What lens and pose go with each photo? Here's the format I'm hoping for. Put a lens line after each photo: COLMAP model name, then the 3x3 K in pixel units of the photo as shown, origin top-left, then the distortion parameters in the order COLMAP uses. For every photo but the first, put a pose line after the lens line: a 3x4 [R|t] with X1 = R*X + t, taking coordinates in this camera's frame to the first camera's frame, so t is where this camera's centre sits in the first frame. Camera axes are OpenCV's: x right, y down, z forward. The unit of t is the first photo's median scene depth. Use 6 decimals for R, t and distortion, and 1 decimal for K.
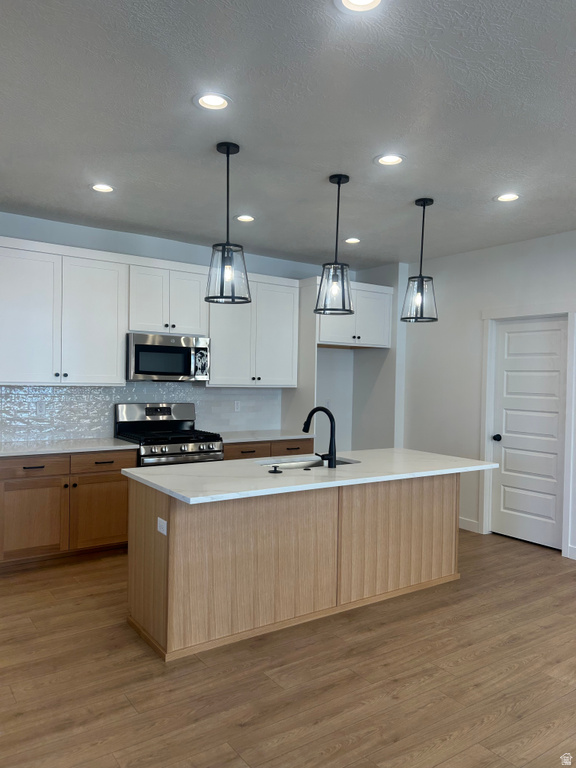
lens RADIAL K [[581.7, 0, 293.5], [0, 581.7, 386.9], [0, 0, 1]] dist [0.028218, -0.005926]
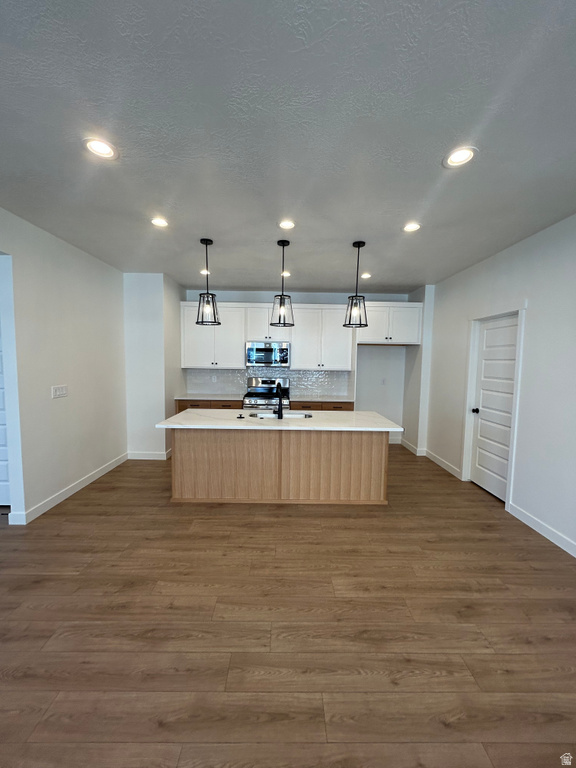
lens RADIAL K [[307.8, 0, 288.0], [0, 307.8, 384.0], [0, 0, 1]] dist [-0.000677, 0.000186]
pose [[0.819095, 0.036199, -0.572515, 0.577873], [-0.008831, 0.998685, 0.050509, -0.006311], [0.573590, -0.036316, 0.818337, 0.282199]]
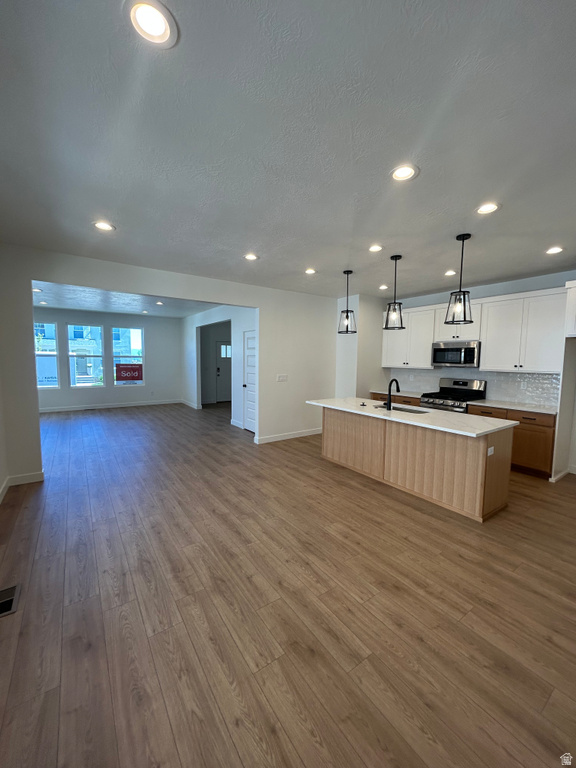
lens RADIAL K [[307.8, 0, 288.0], [0, 307.8, 384.0], [0, 0, 1]] dist [-0.000677, 0.000186]
pose [[-0.012103, 0.062587, -0.997966, 1.063935], [-0.030611, 0.997548, 0.062932, -0.001679], [0.999458, 0.031310, -0.010158, 0.656590]]
